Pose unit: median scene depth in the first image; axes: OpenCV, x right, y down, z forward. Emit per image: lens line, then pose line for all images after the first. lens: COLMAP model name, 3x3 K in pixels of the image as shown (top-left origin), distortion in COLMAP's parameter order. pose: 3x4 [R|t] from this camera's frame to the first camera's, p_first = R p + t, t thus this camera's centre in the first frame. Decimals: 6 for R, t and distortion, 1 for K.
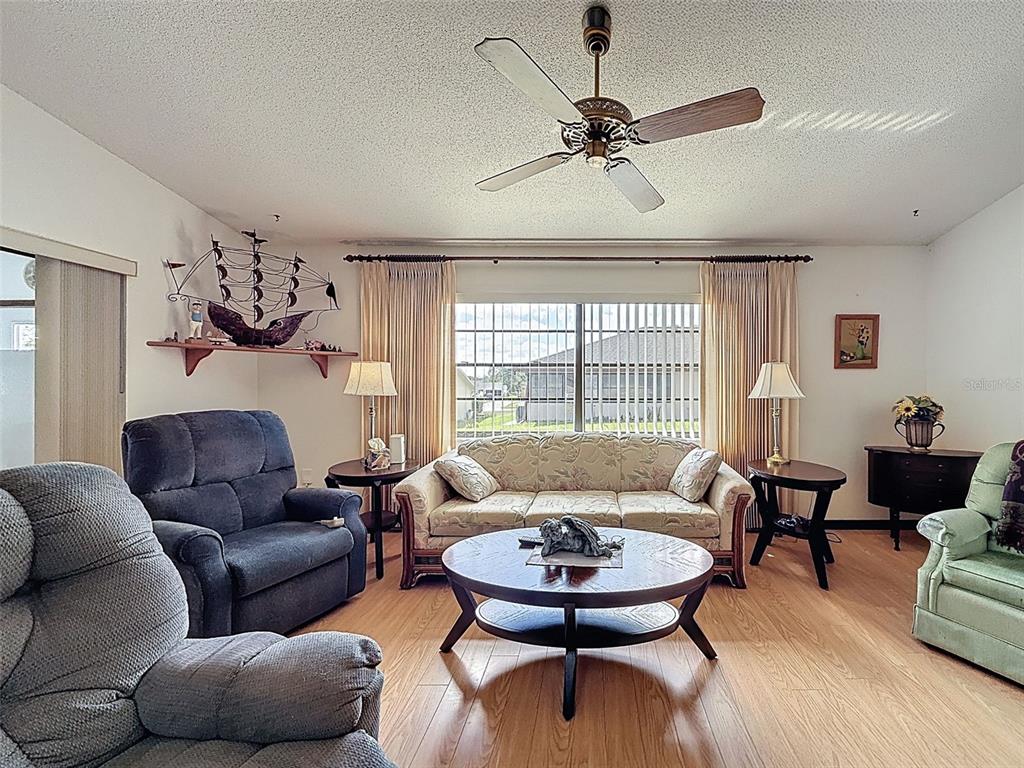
lens RADIAL K [[414.1, 0, 514.9], [0, 414.1, 380.4], [0, 0, 1]] dist [0.000604, 0.000507]
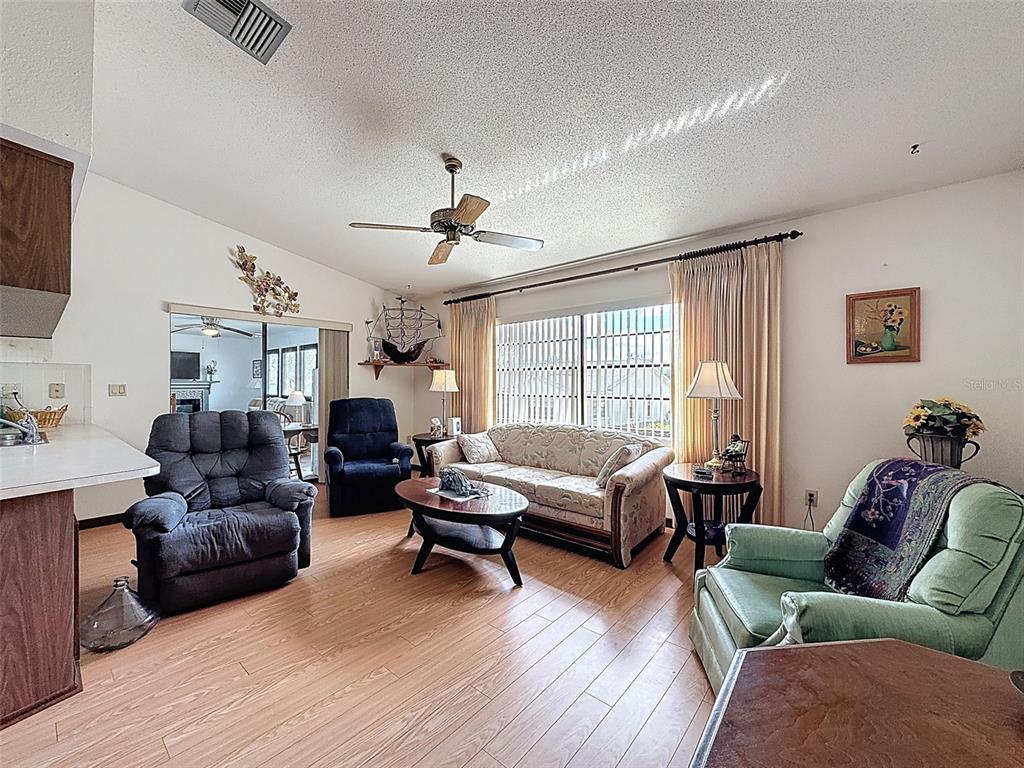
lens RADIAL K [[414.1, 0, 498.3], [0, 414.1, 383.6], [0, 0, 1]] dist [0.000604, 0.000507]
pose [[0.746873, -0.002104, -0.664963, 0.809543], [0.003968, 0.999991, 0.001292, 0.005306], [0.664955, -0.003603, 0.746875, -0.029282]]
